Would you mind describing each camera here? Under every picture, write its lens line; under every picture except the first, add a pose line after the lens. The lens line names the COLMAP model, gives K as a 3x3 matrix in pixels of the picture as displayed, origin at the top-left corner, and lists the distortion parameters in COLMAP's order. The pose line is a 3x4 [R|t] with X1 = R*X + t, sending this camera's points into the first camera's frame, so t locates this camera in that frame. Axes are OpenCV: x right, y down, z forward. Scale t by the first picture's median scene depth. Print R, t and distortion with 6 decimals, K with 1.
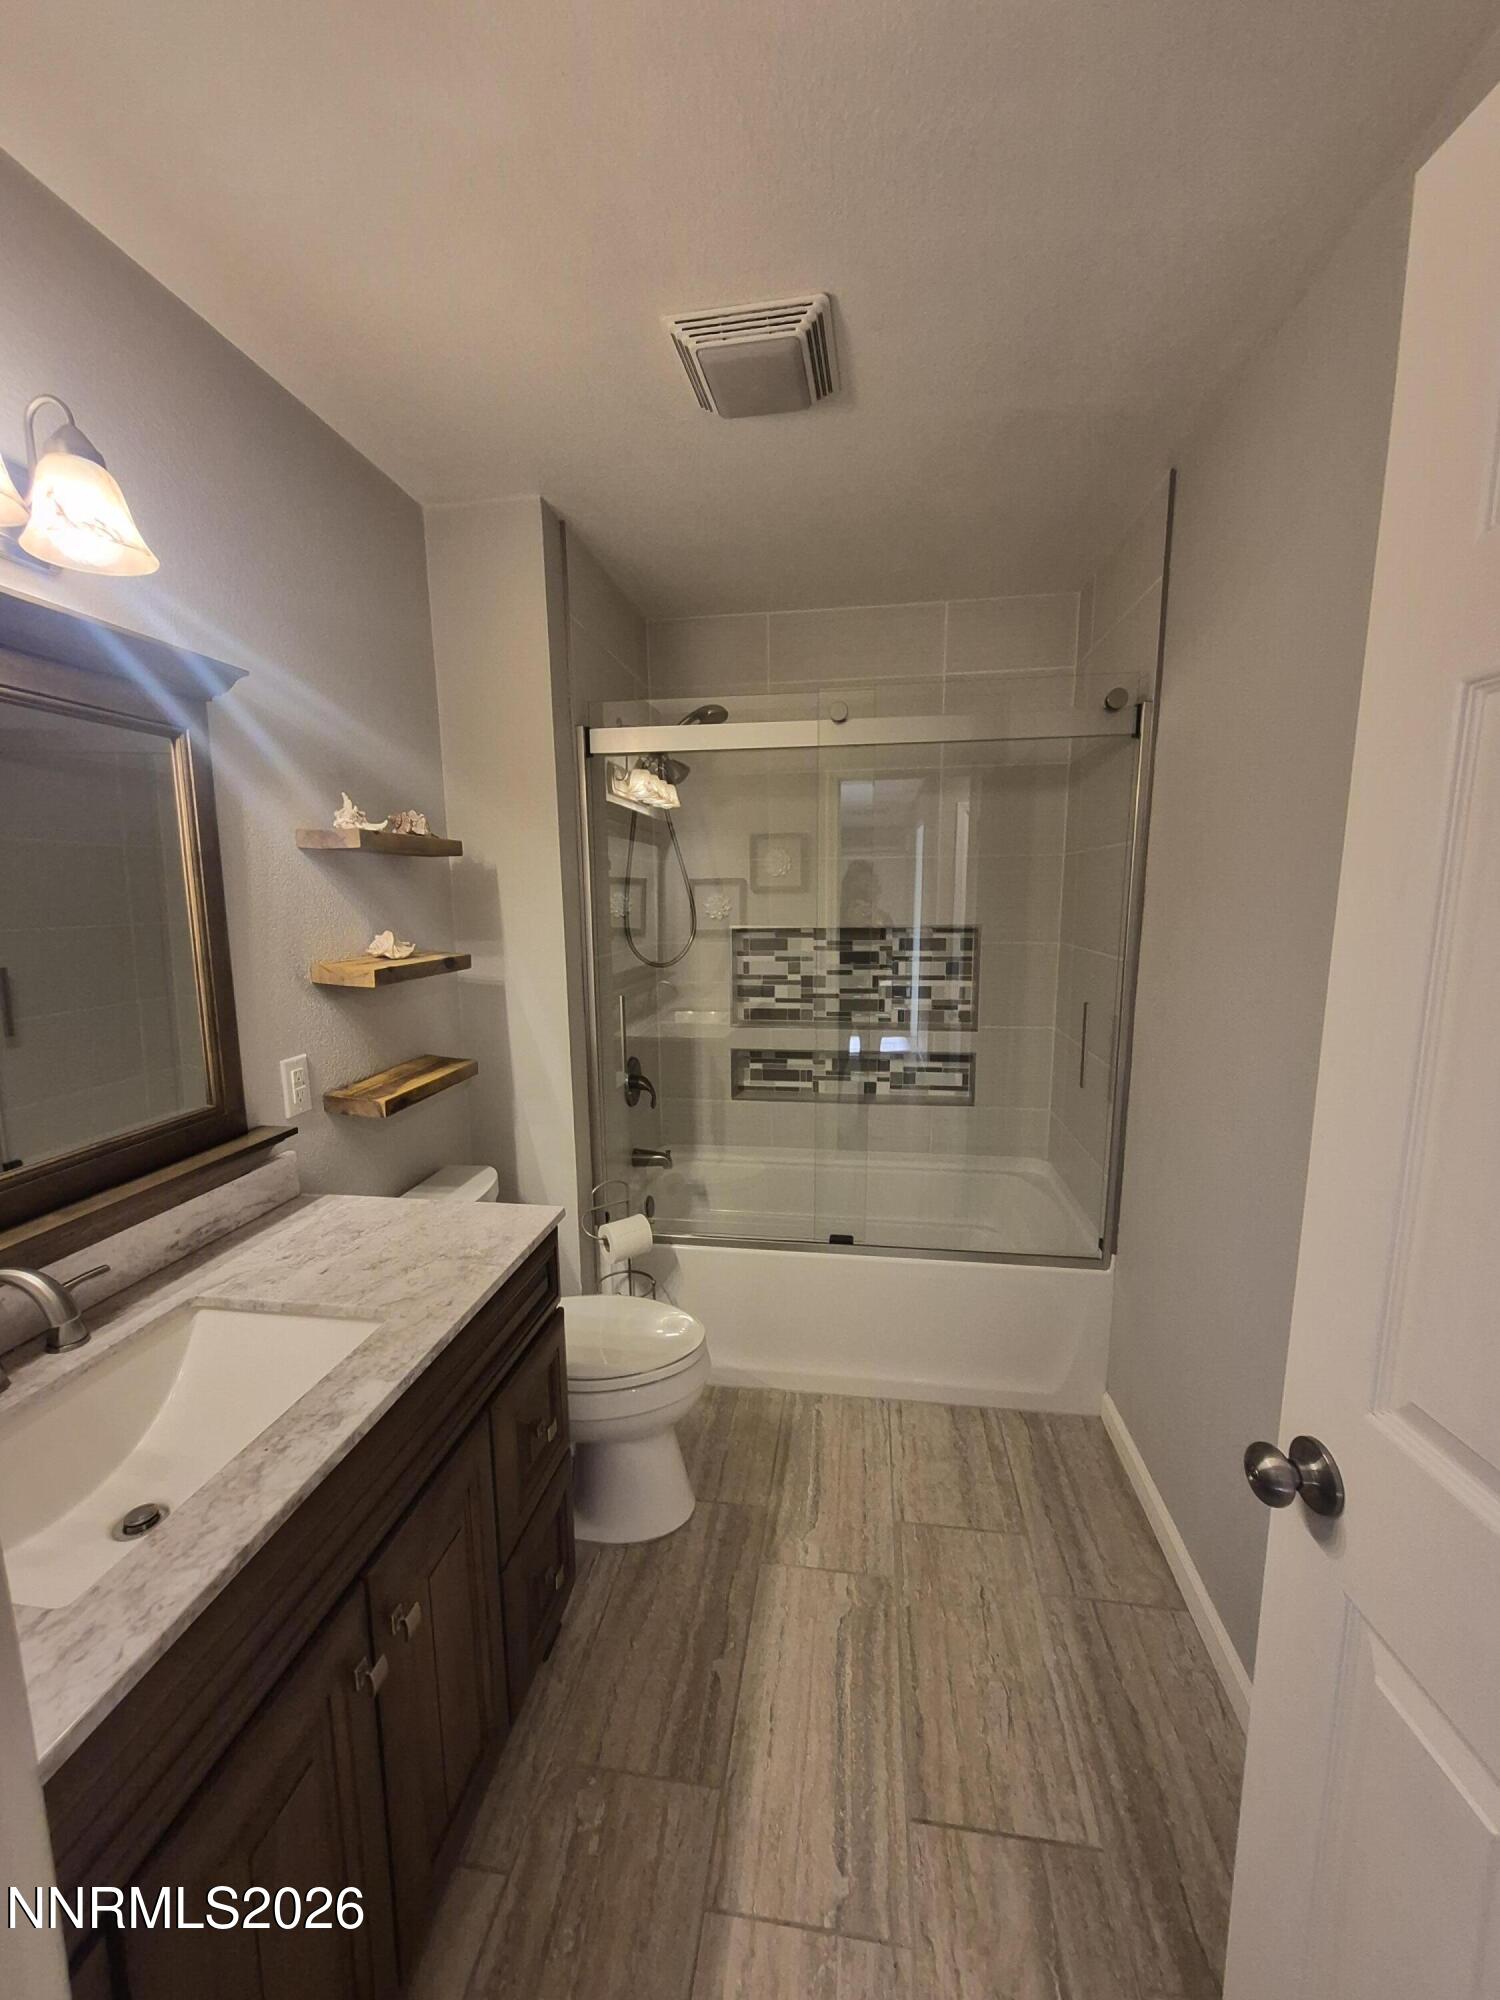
lens RADIAL K [[786.8, 0, 758.0], [0, 786.8, 1012.7], [0, 0, 1]] dist [0.005182, 0.000215]
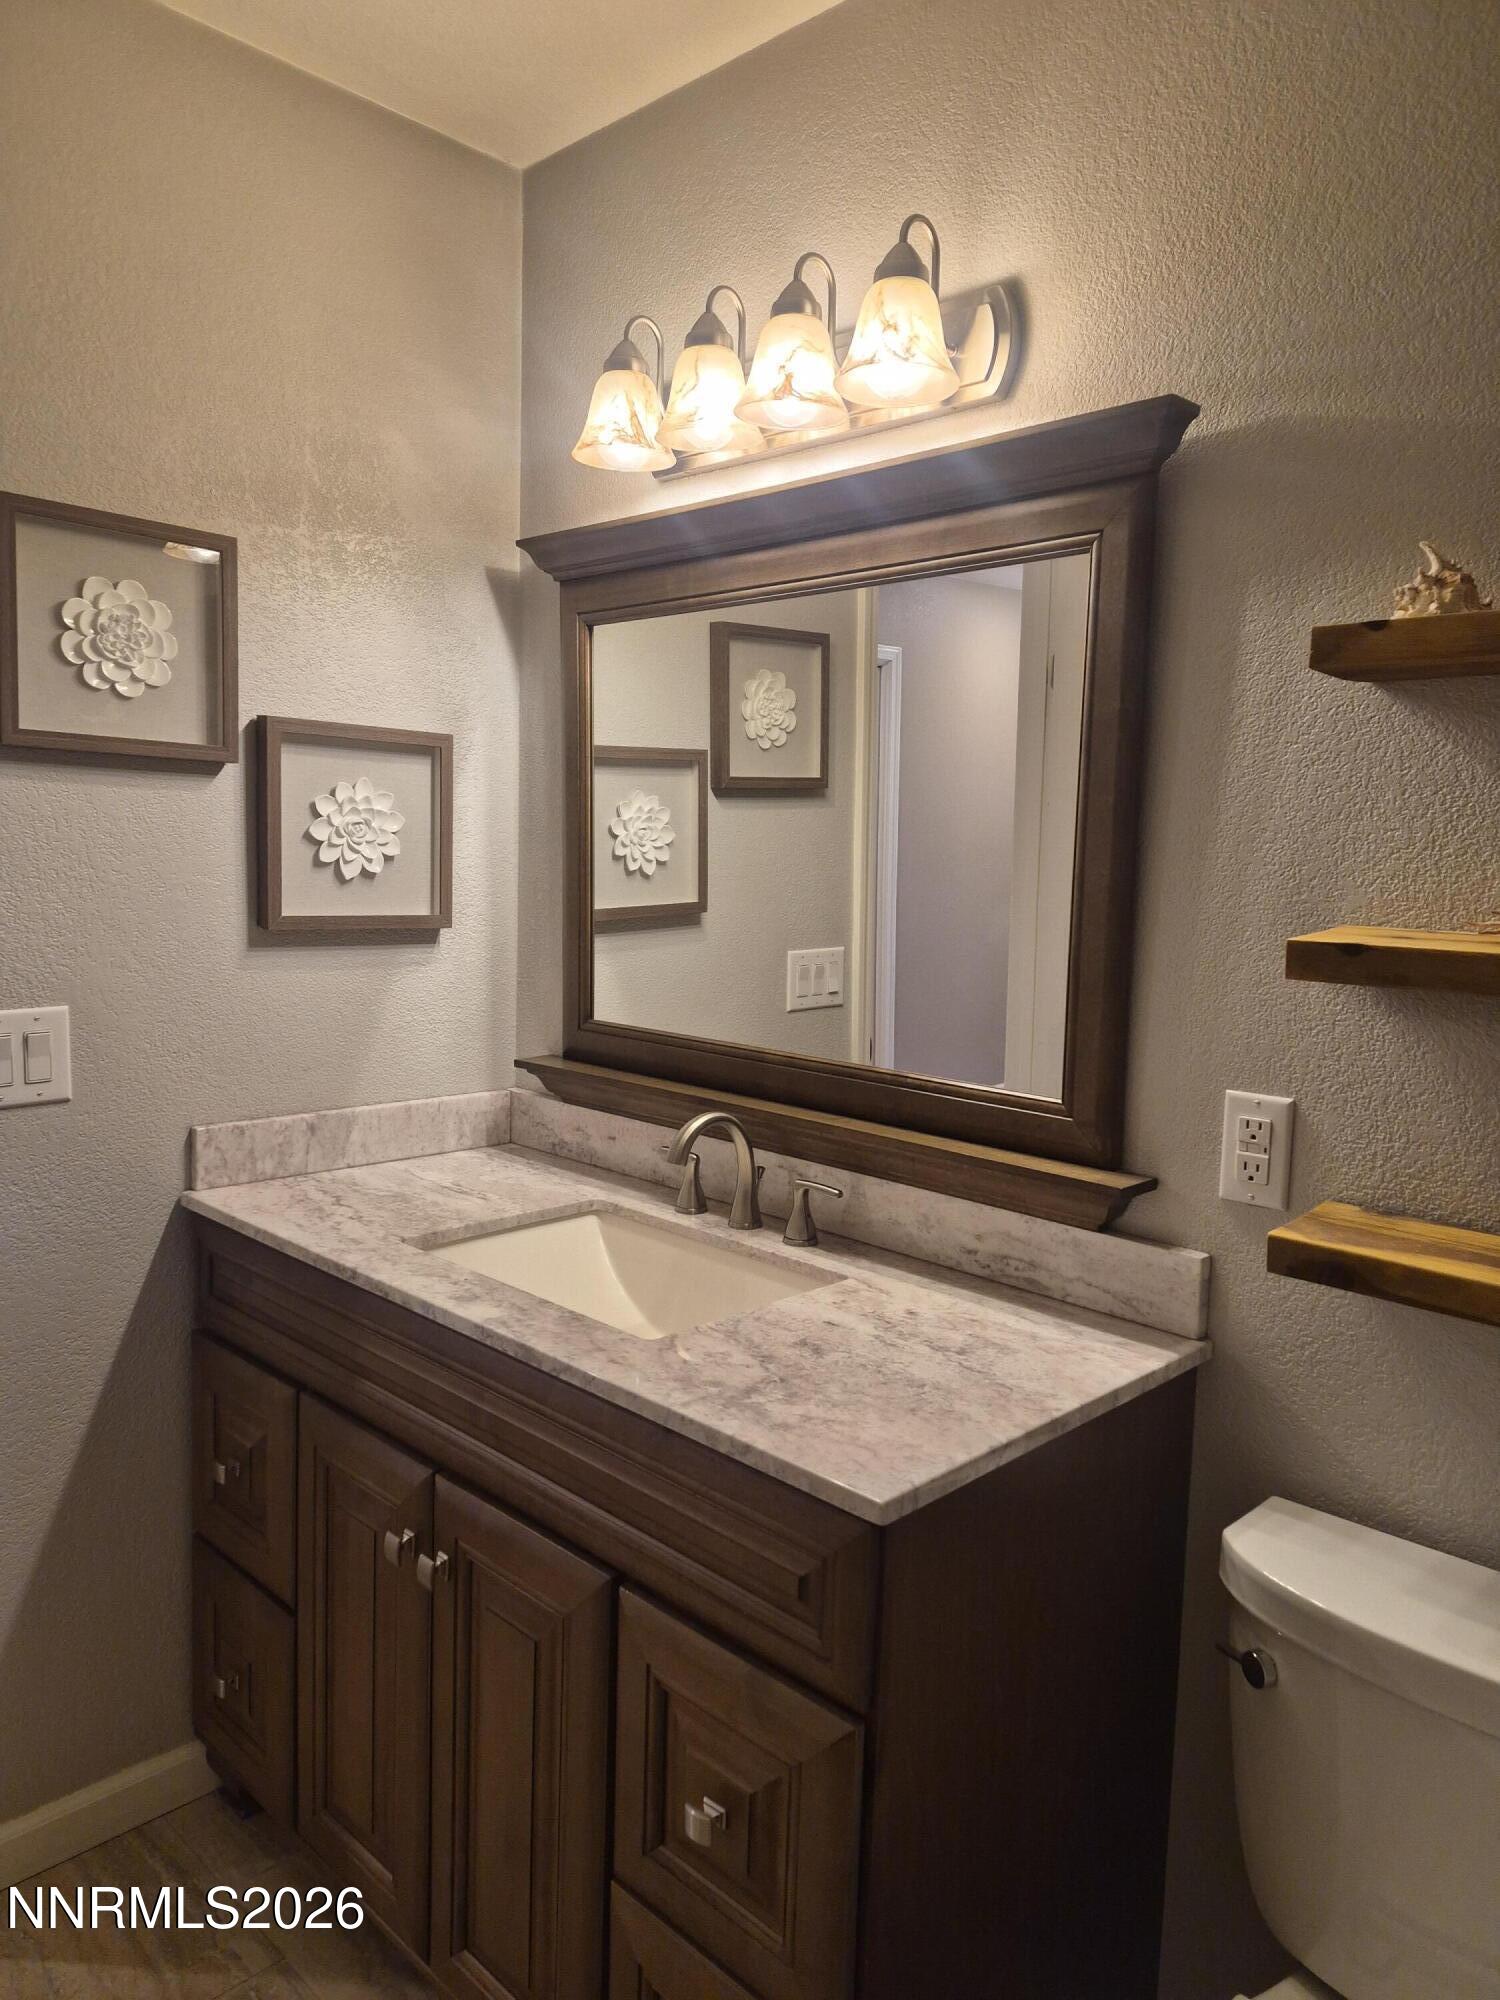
lens RADIAL K [[1369.6, 0, 754.7], [0, 1369.6, 989.9], [0, 0, 1]] dist [0.011806, 0.000885]
pose [[-0.582471, 0.065076, -0.810243, 0.403752], [-0.162649, 0.967300, 0.194617, -0.159864], [0.796413, 0.245144, -0.552839, 1.455116]]
